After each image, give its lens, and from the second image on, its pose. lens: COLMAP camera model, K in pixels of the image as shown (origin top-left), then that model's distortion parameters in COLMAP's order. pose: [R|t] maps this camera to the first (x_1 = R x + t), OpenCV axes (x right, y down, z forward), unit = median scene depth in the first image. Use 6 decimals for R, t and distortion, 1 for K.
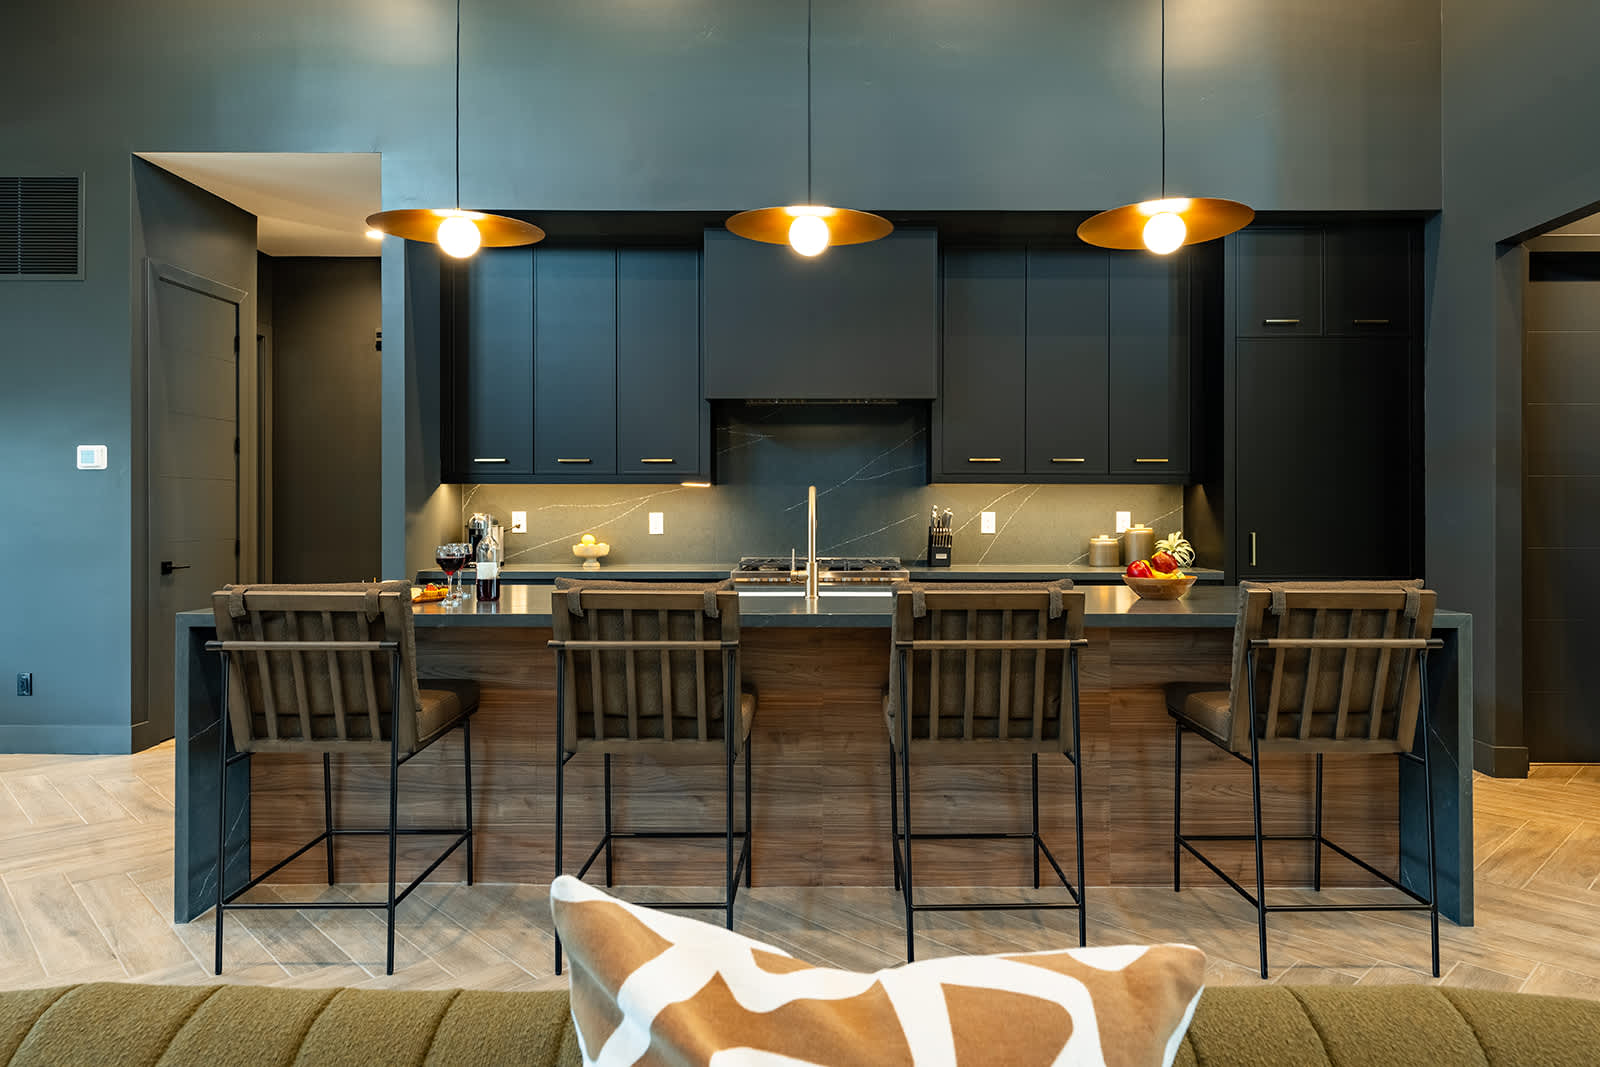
lens RADIAL K [[998.6, 0, 802.7], [0, 998.6, 504.6], [0, 0, 1]] dist [0.006772, -0.000514]
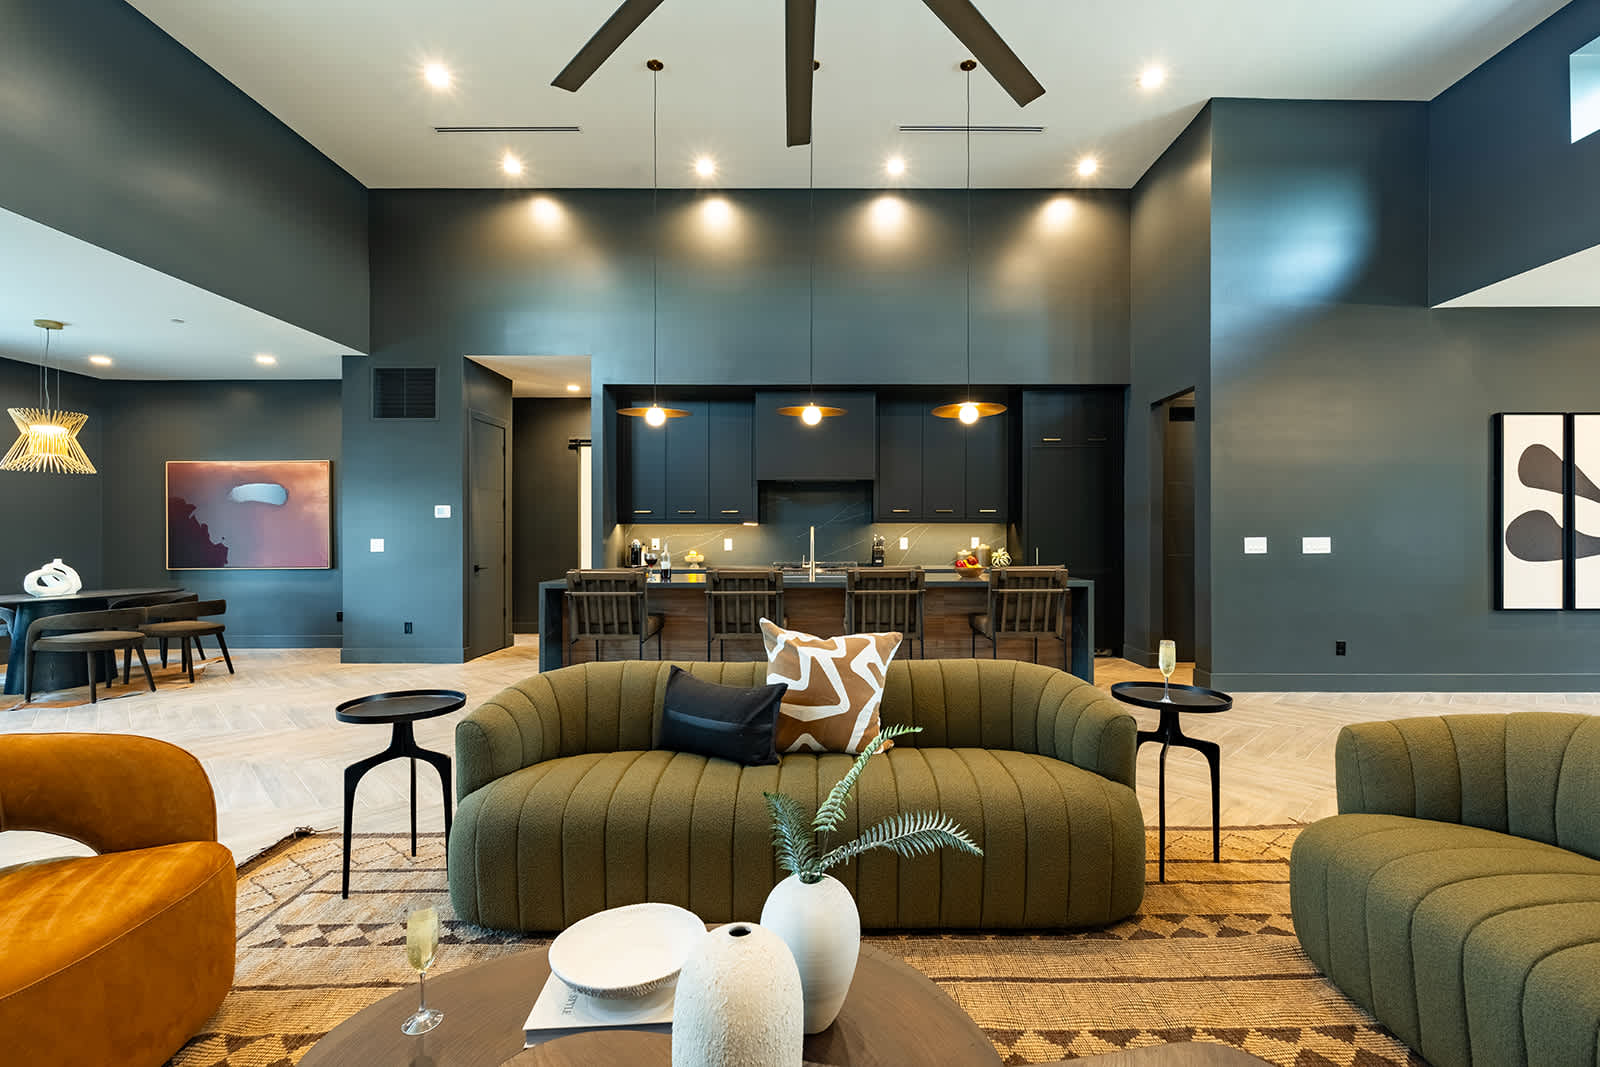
lens RADIAL K [[705.5, 0, 814.0], [0, 705.5, 534.6], [0, 0, 1]] dist [0.003069, 0.000536]
pose [[0.999833, -0.002979, 0.018010, -0.010381], [0.002942, 0.999994, 0.002076, -0.002593], [-0.018016, -0.002023, 0.999836, -0.387196]]
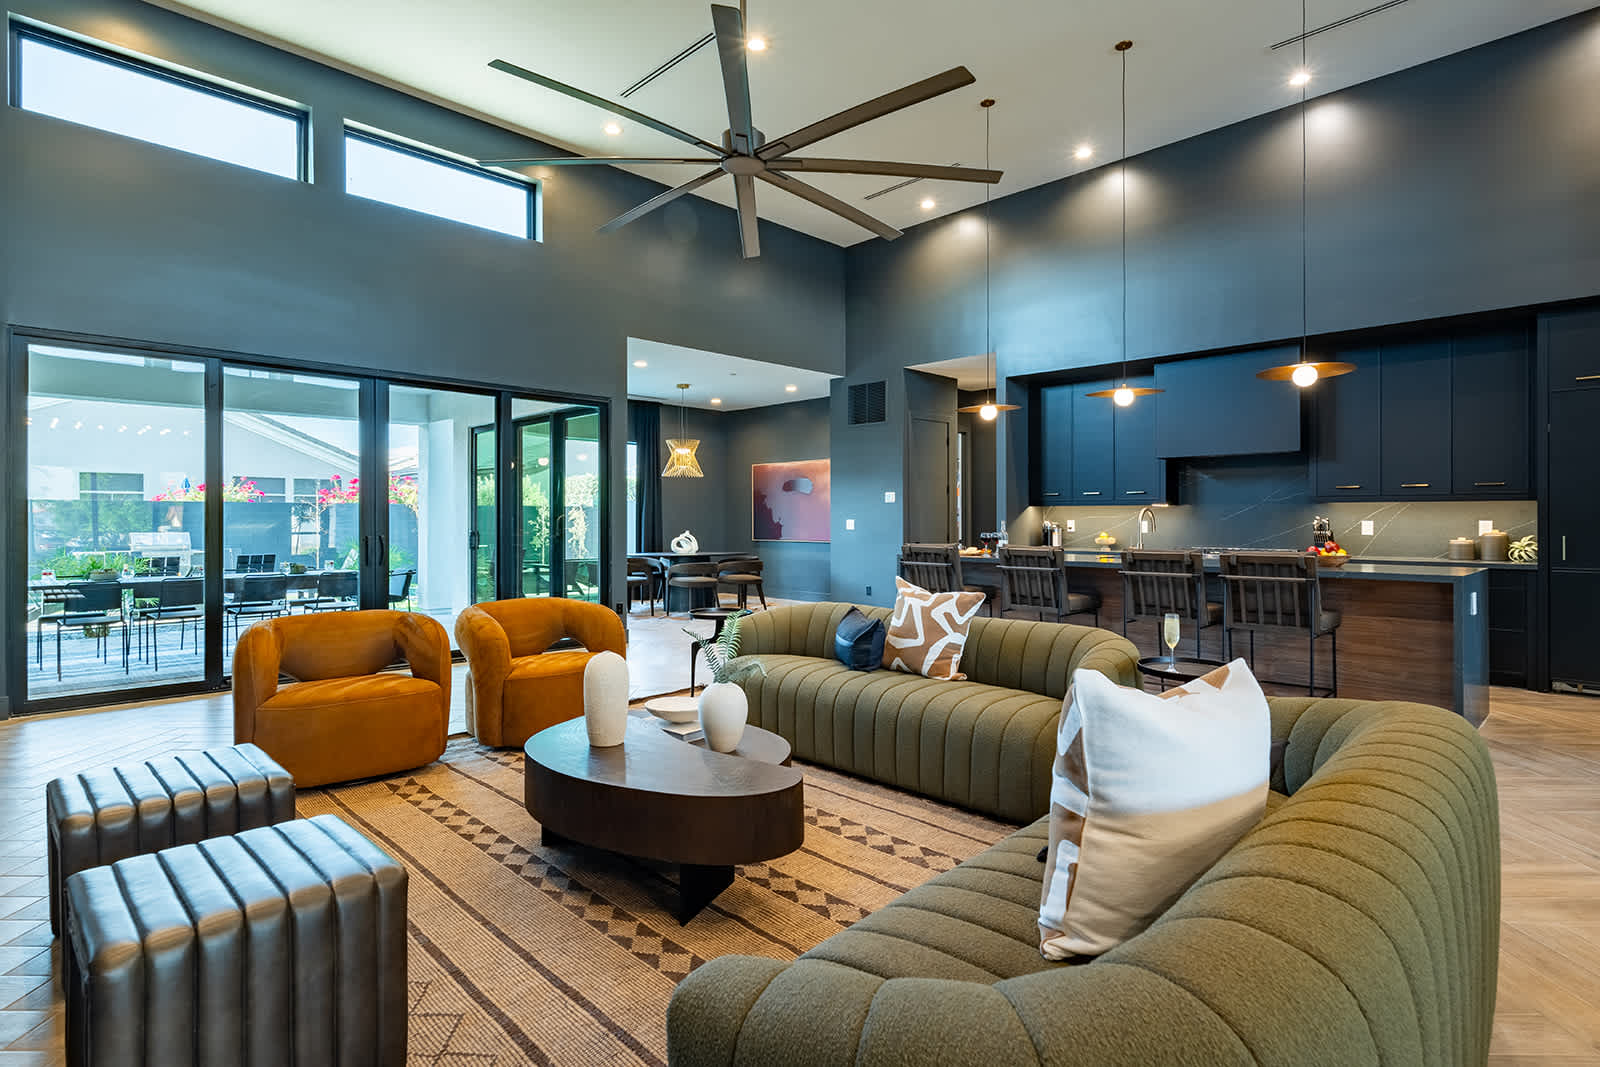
lens RADIAL K [[822.6, 0, 807.5], [0, 822.6, 523.9], [0, 0, 1]] dist [0.002432, 0.001633]
pose [[0.715850, 0.004639, -0.698239, 0.518663], [0.001919, 0.999961, 0.008611, -0.000230], [0.698252, -0.007504, 0.715813, -0.540477]]
